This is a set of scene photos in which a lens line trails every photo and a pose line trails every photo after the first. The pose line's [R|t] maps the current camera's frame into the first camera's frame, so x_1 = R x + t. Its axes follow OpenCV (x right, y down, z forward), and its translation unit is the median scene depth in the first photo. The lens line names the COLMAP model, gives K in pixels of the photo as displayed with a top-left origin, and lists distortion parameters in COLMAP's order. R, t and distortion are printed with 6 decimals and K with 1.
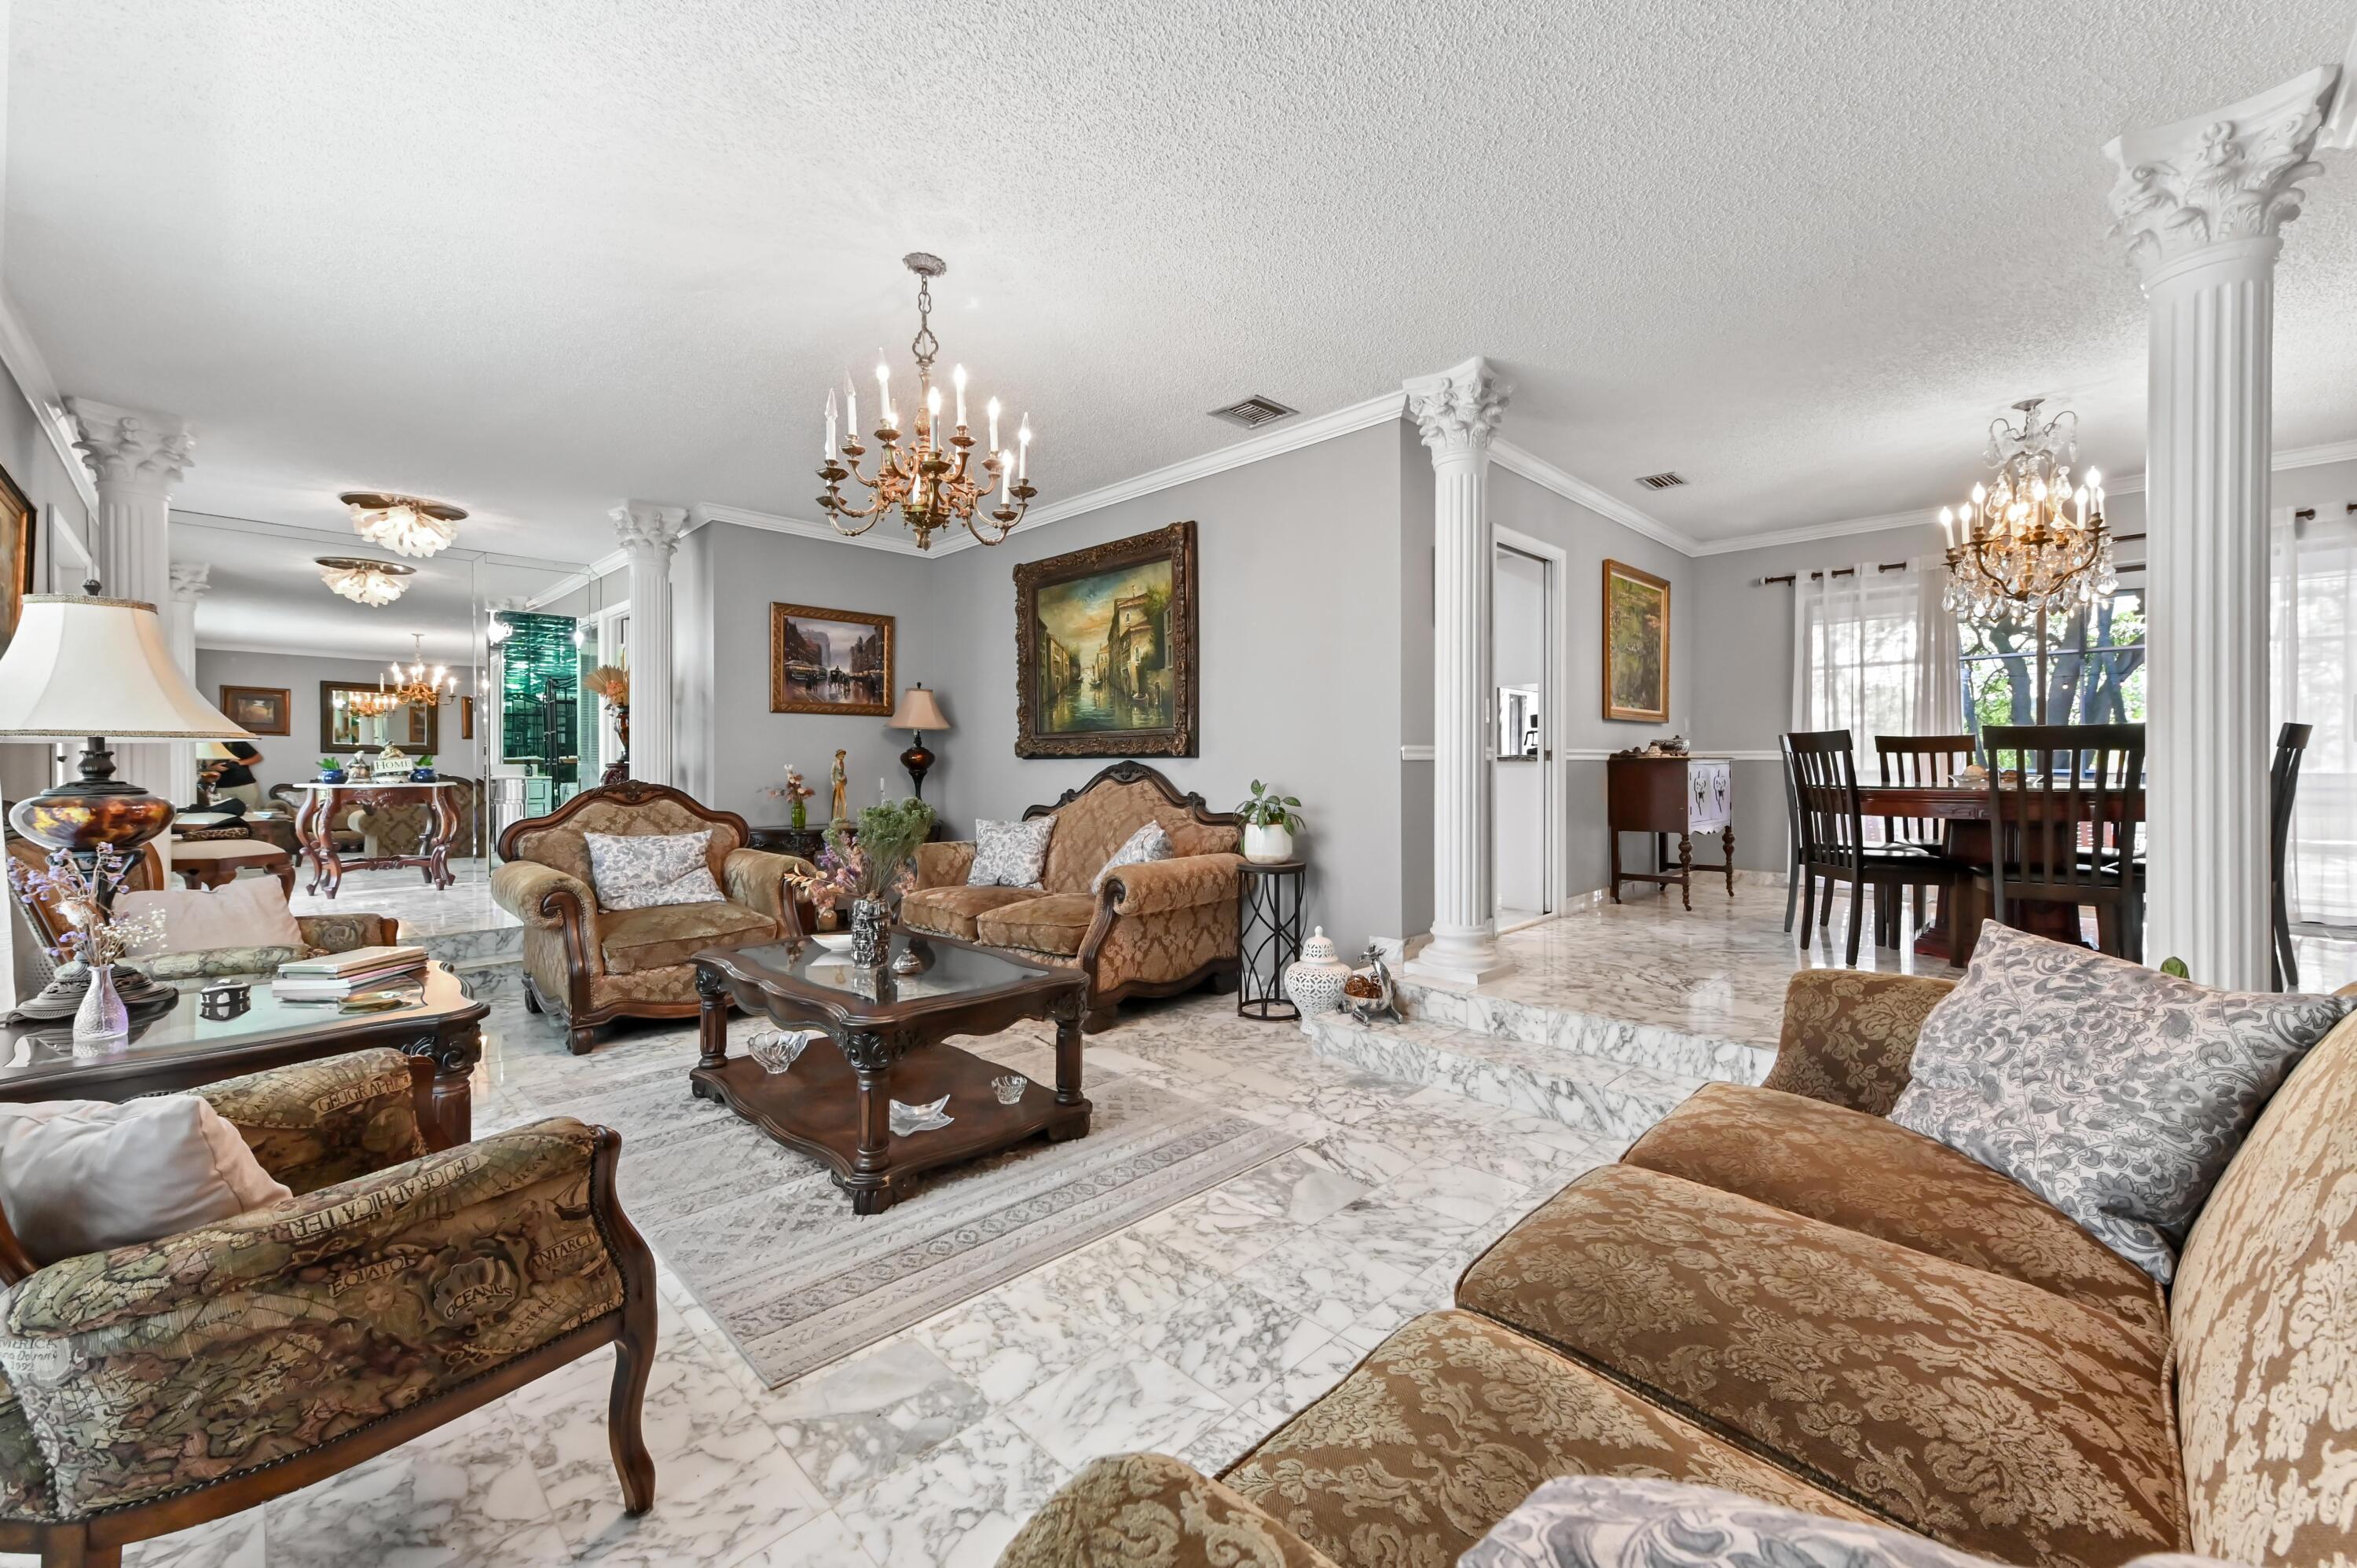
lens RADIAL K [[929.1, 0, 1169.0], [0, 929.1, 770.8], [0, 0, 1]] dist [0.013726, 0.000130]
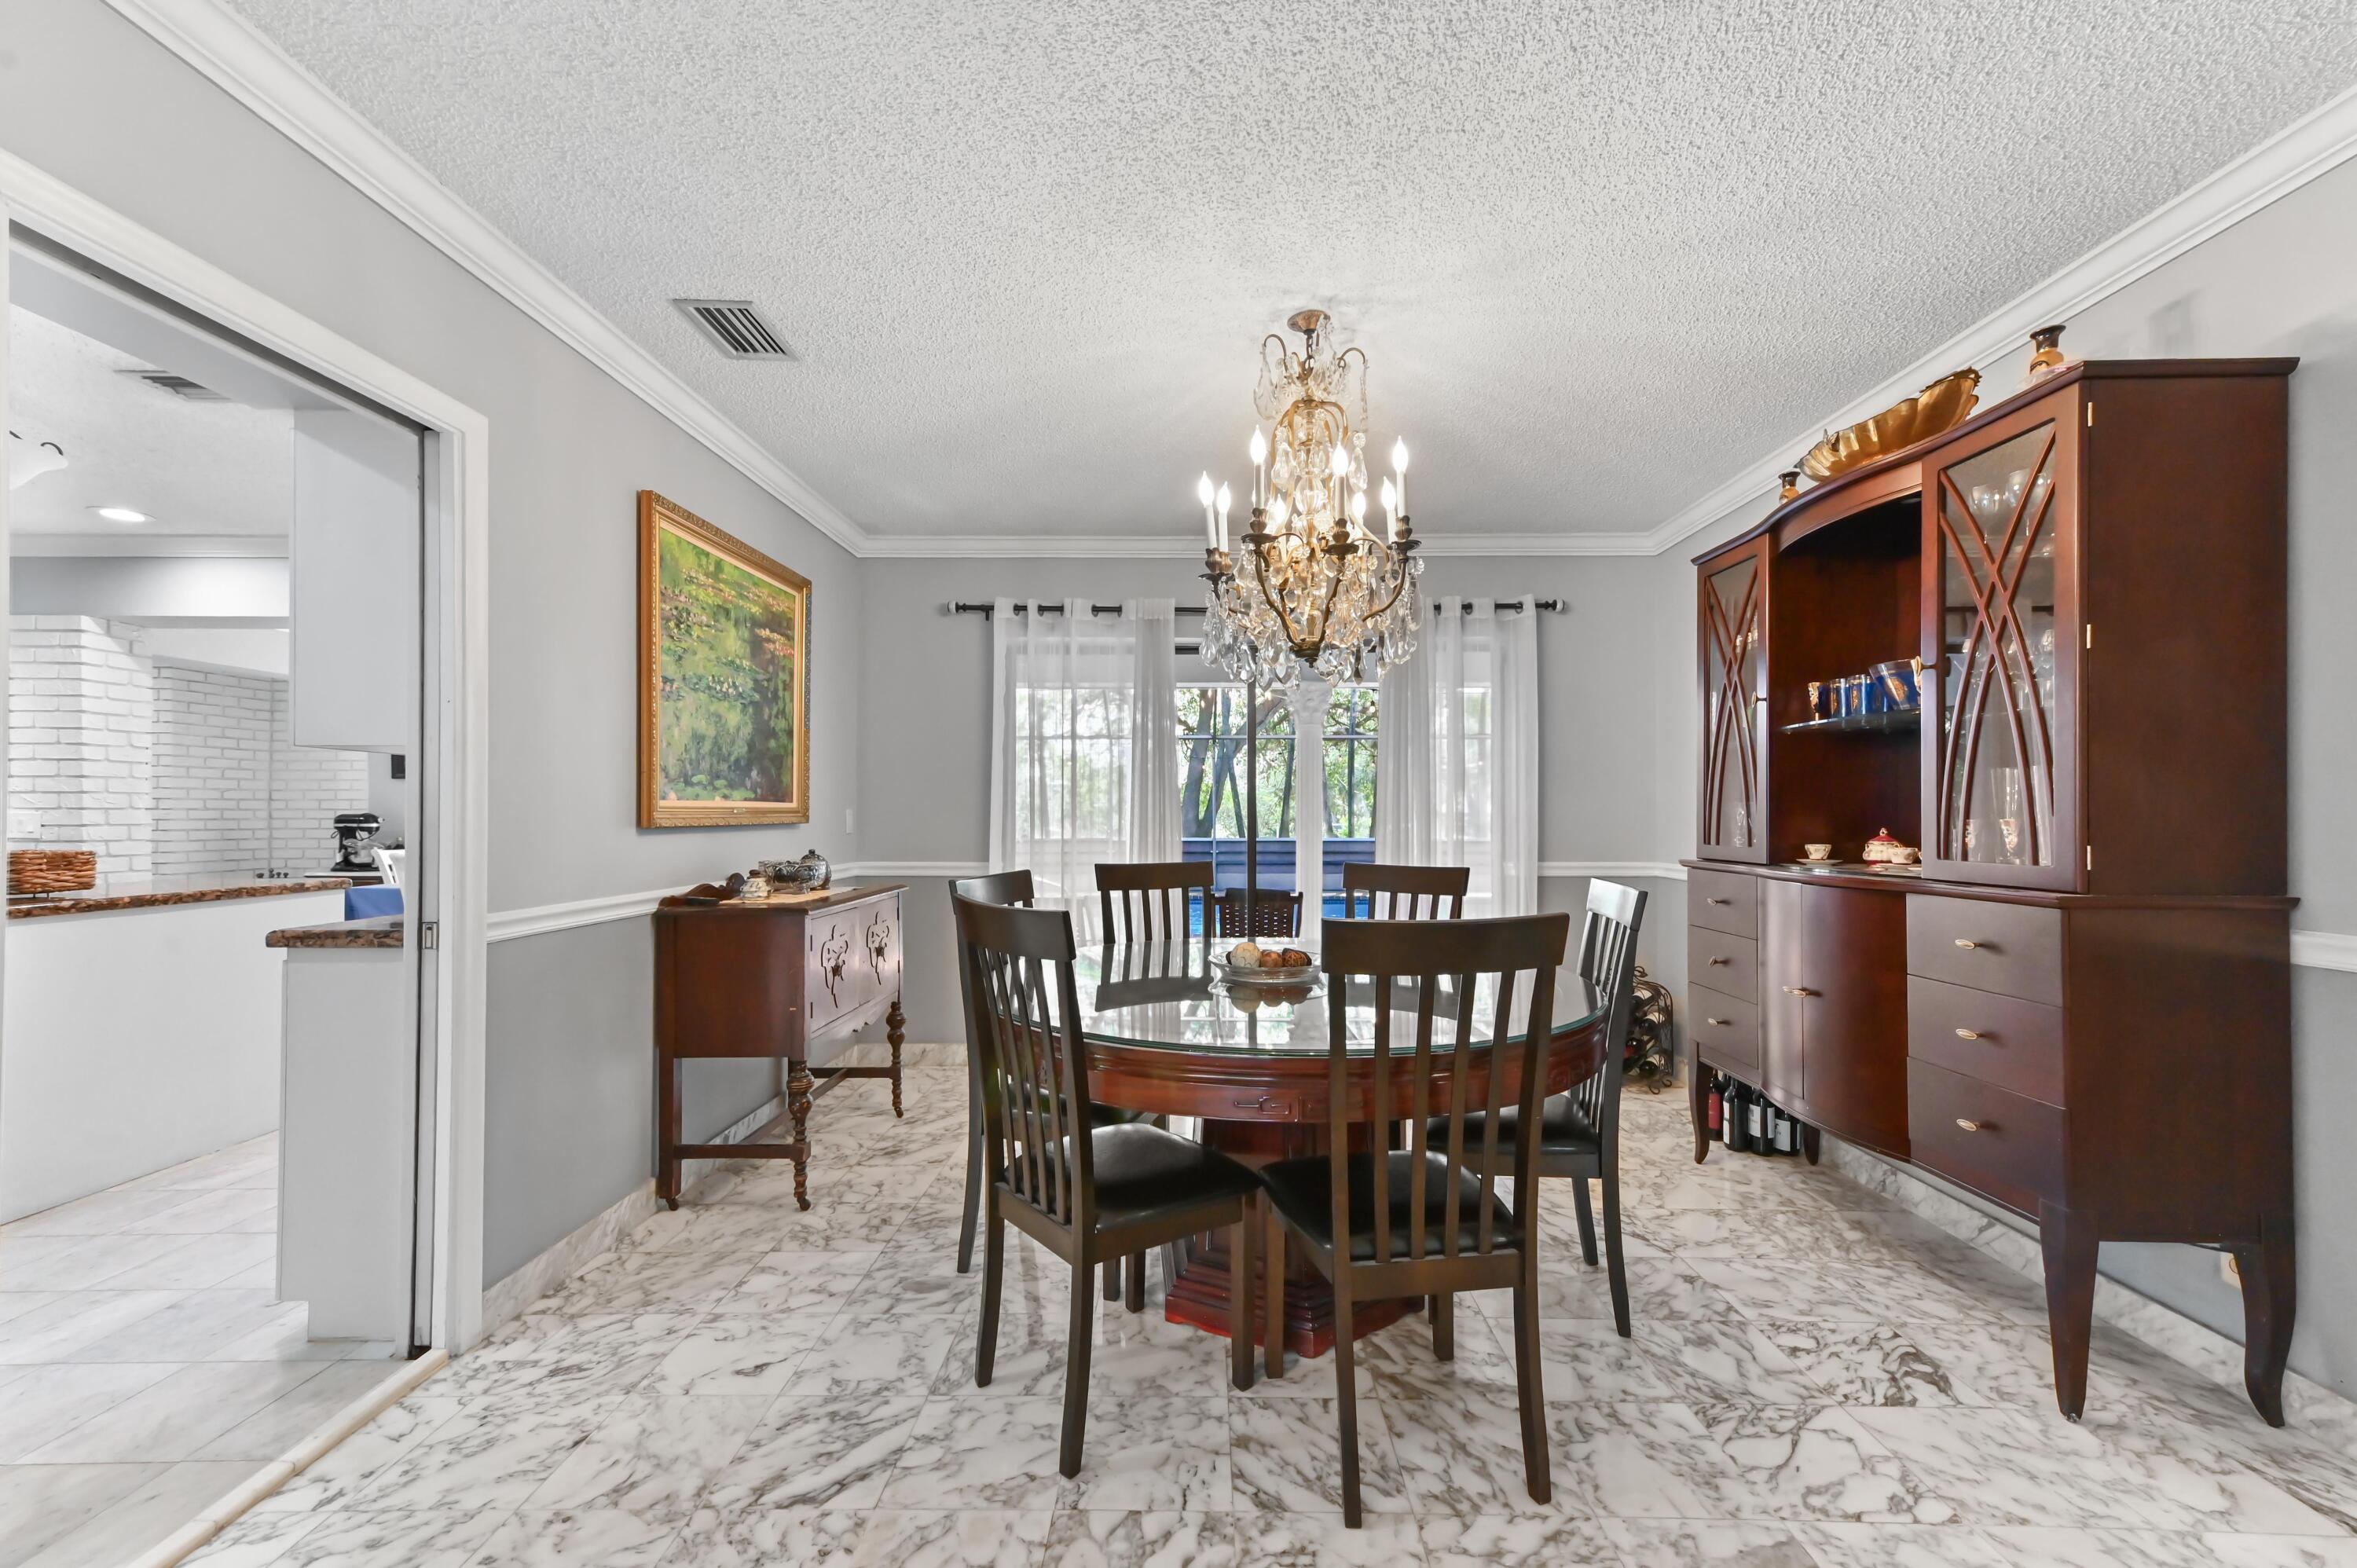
lens RADIAL K [[929.1, 0, 1187.8], [0, 929.1, 807.0], [0, 0, 1]] dist [0.013726, 0.000130]
pose [[0.715705, 0.009032, 0.698344, 0.319386], [0.000876, 0.999904, -0.013830, -0.056664], [-0.698402, 0.010510, 0.715629, 0.447320]]
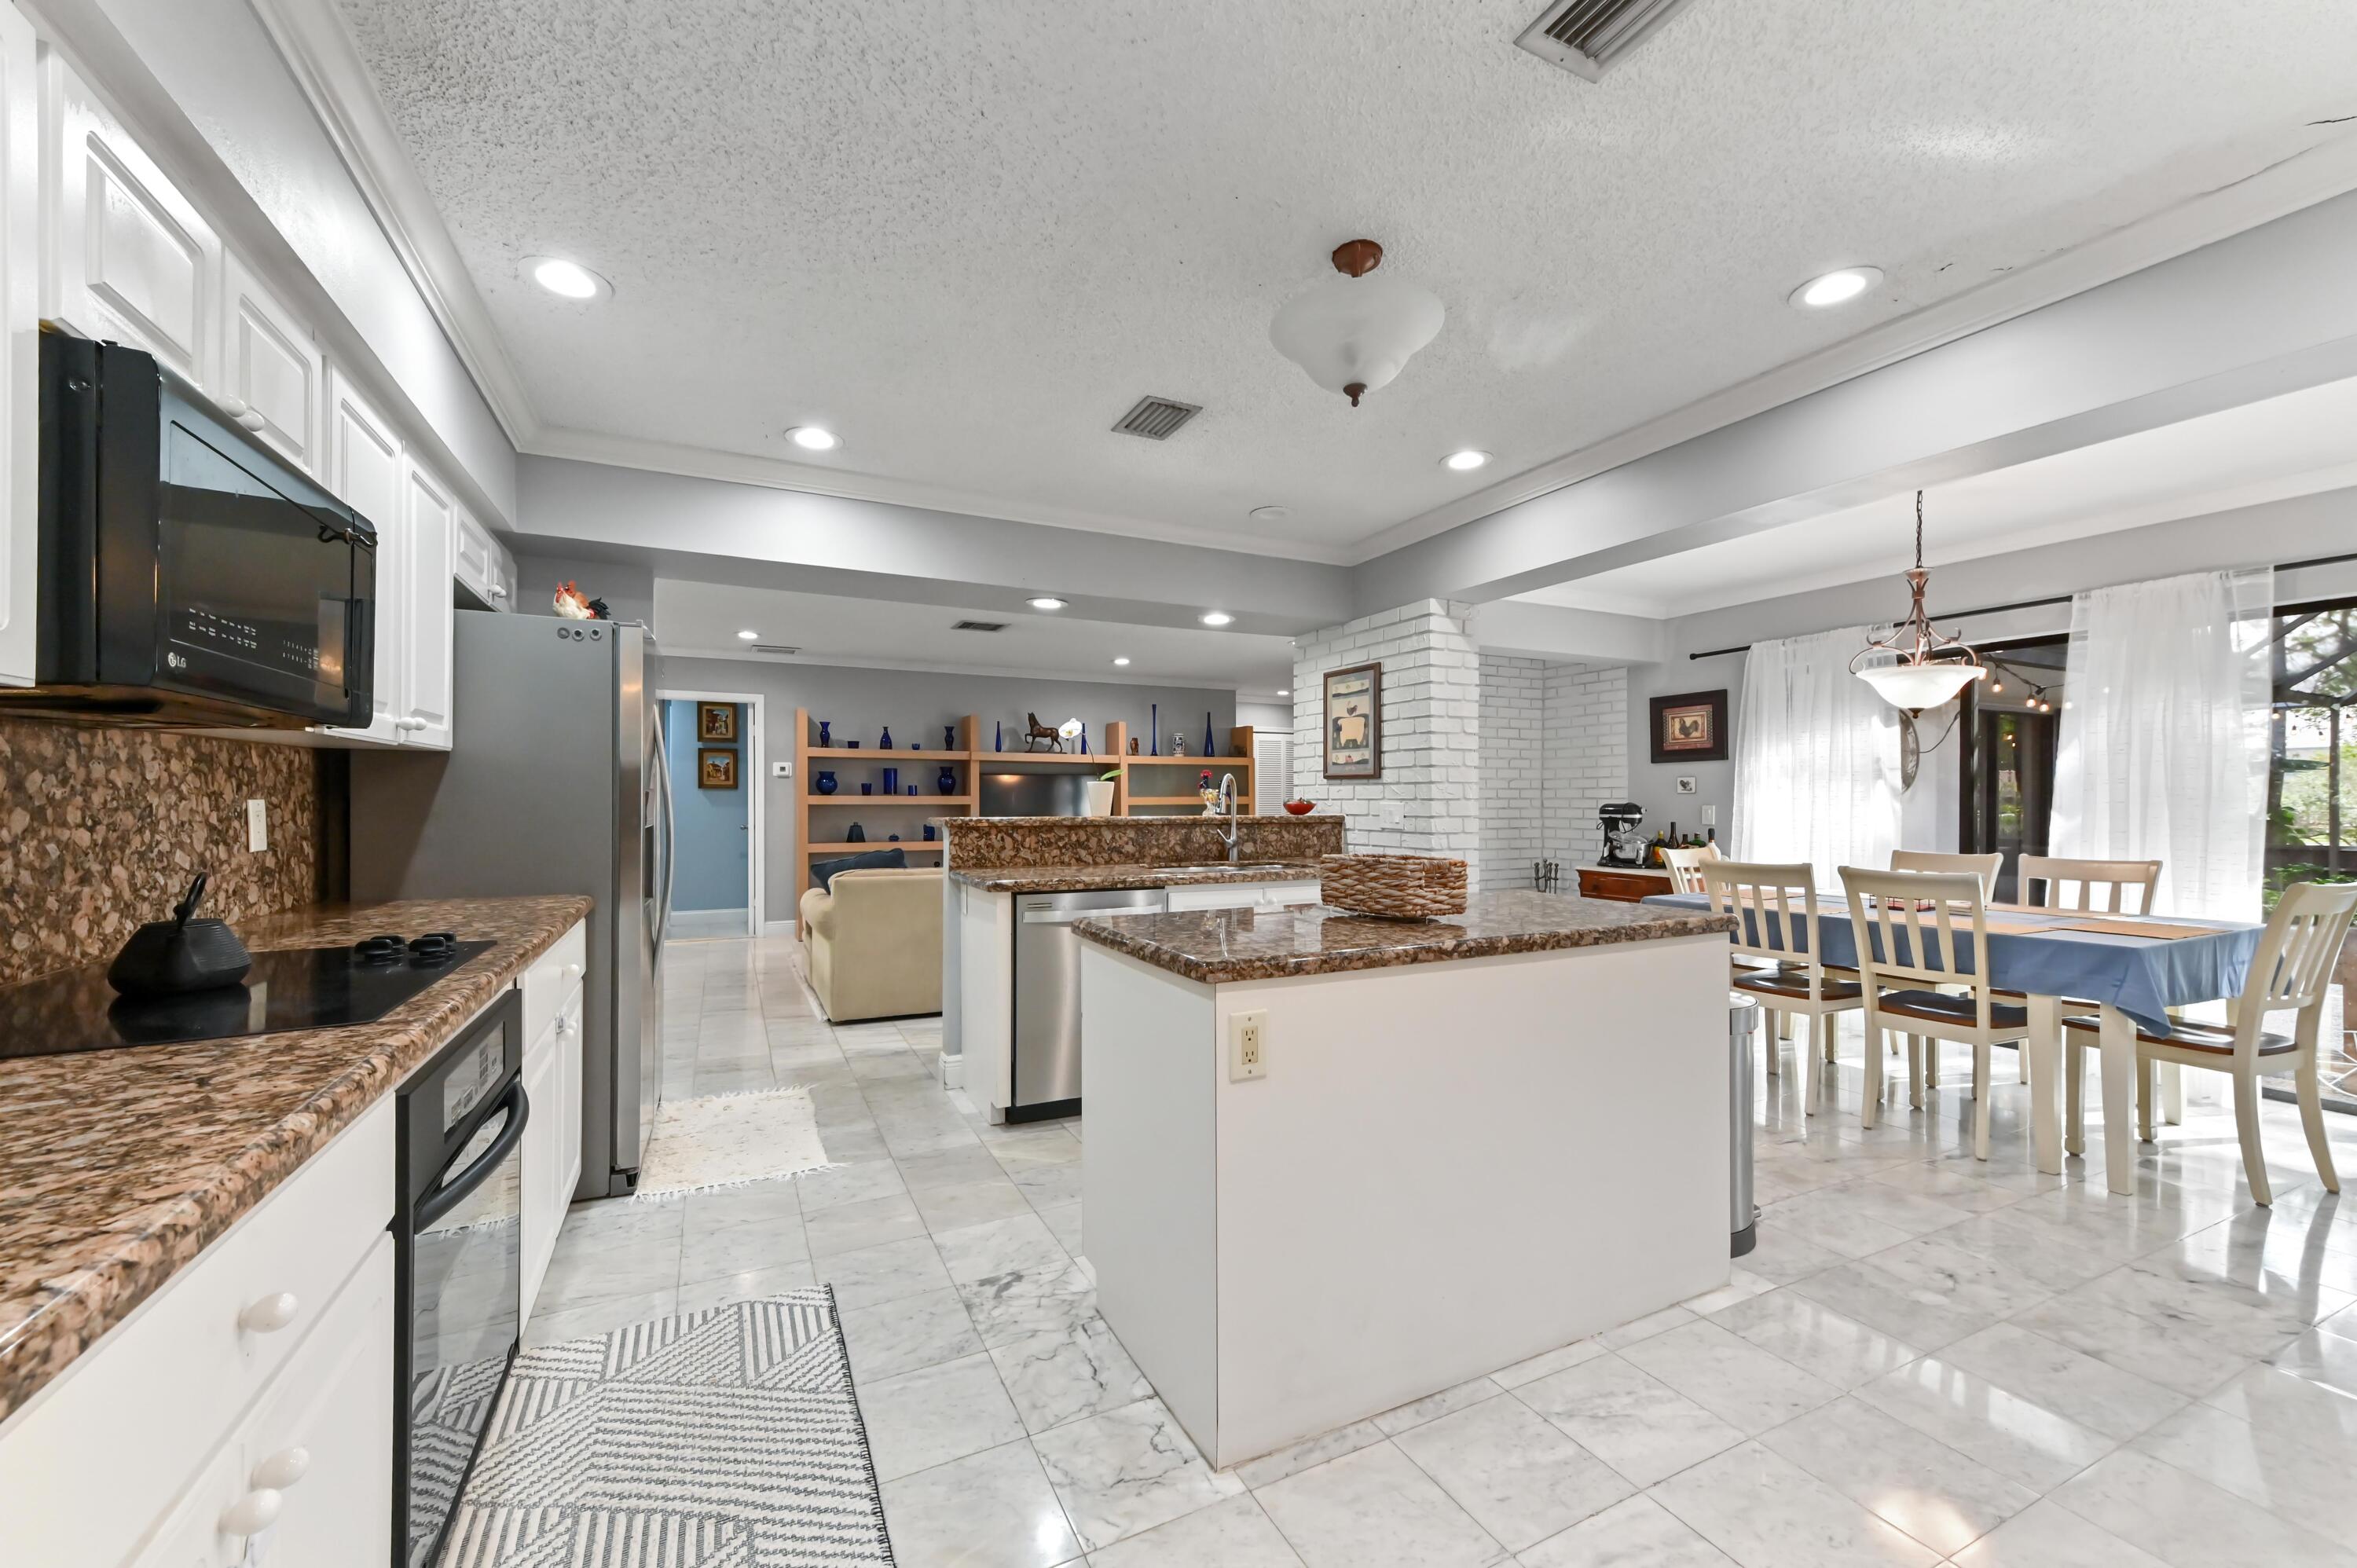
lens RADIAL K [[929.1, 0, 1183.8], [0, 929.1, 792.8], [0, 0, 1]] dist [0.013726, 0.000130]
pose [[0.948569, 0.002922, -0.316558, 0.303553], [-0.006462, 0.999928, -0.010133, -0.058534], [0.316505, 0.011658, 0.948519, 0.561615]]
